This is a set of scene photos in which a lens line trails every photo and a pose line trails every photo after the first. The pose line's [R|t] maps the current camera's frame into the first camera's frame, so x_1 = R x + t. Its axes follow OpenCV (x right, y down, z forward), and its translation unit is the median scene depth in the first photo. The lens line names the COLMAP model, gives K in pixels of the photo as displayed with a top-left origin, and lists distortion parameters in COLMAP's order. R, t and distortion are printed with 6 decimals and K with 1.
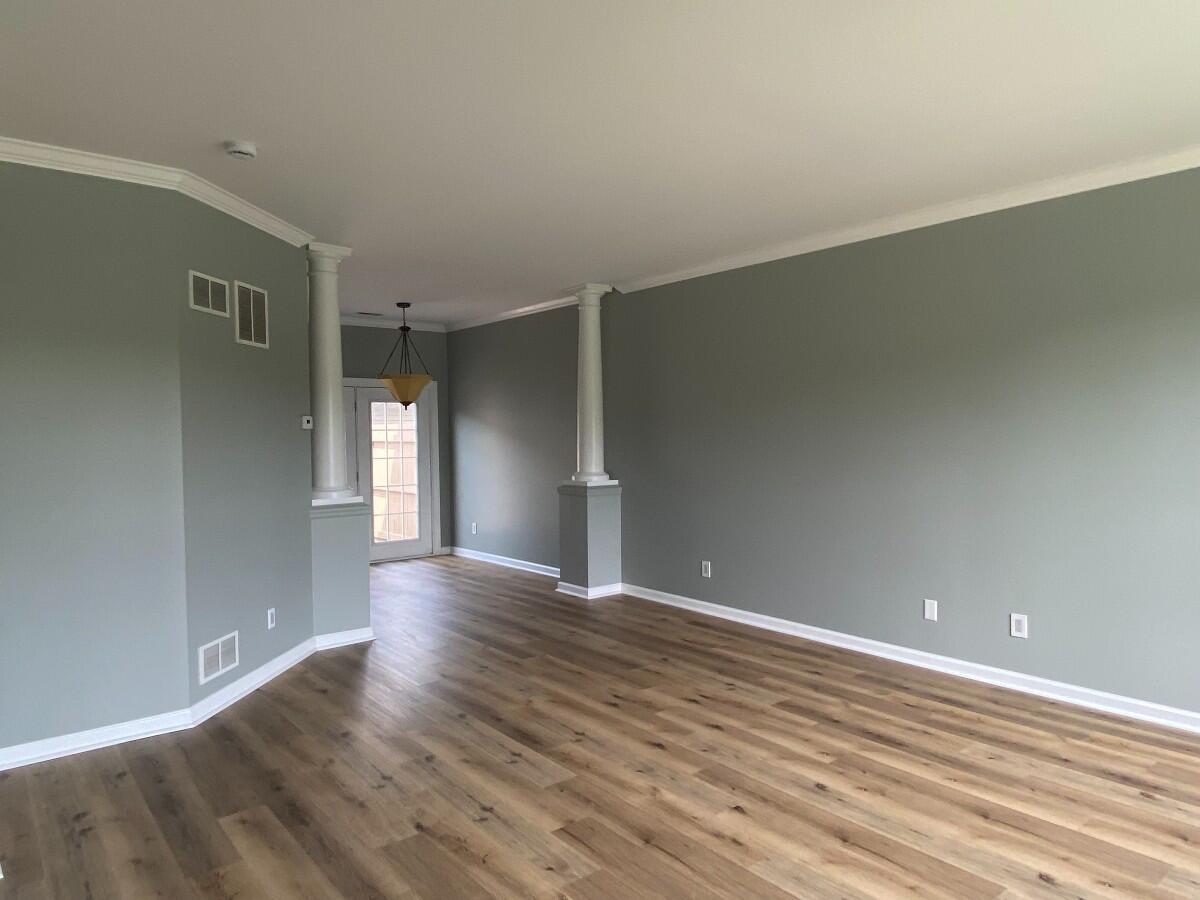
lens RADIAL K [[799.6, 0, 602.8], [0, 799.6, 452.0], [0, 0, 1]] dist [0.001341, -0.002699]
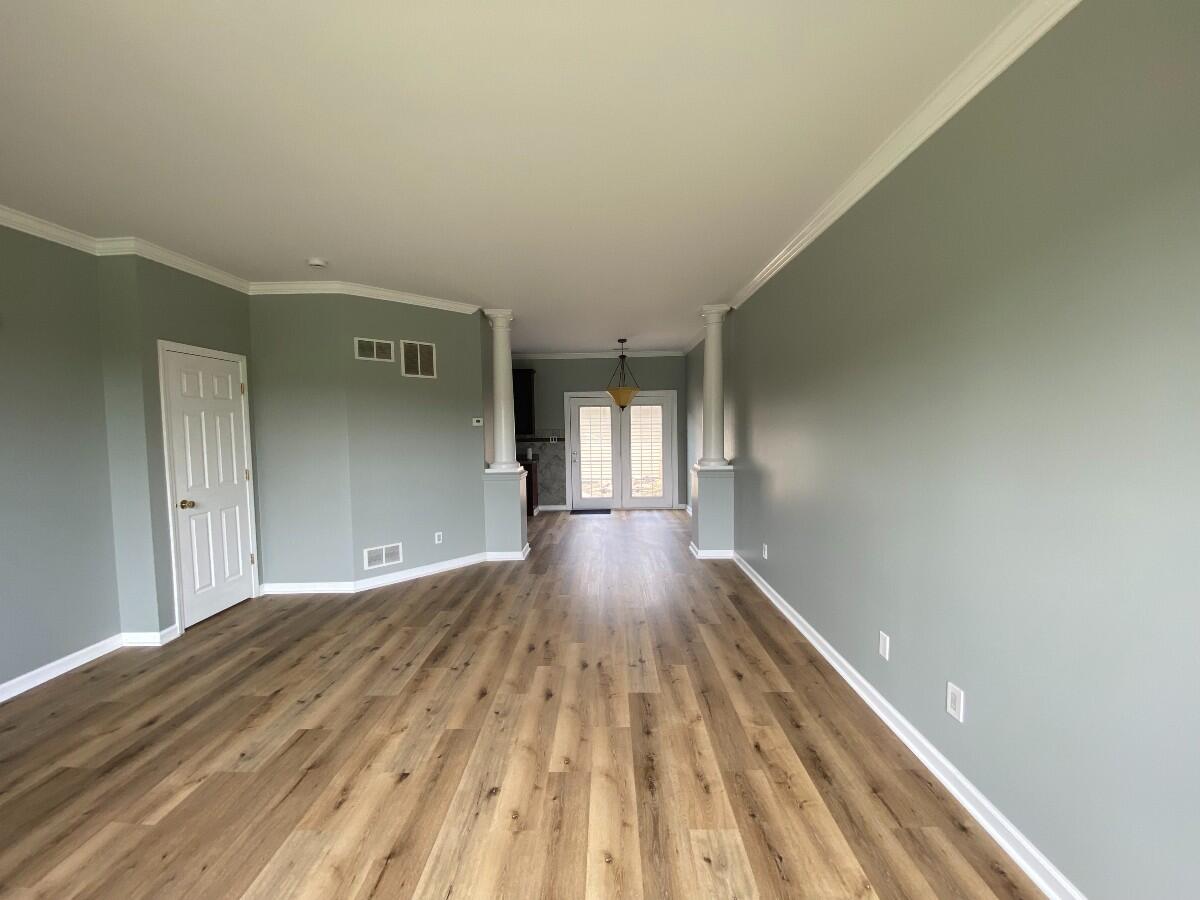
lens RADIAL K [[495.7, 0, 603.7], [0, 495.7, 448.5], [0, 0, 1]] dist [-0.003176, -0.010479]
pose [[0.767547, 0.034510, -0.640063, 0.625393], [-0.015047, 0.999245, 0.035833, -0.029626], [0.640816, -0.017873, 0.767486, 0.512330]]
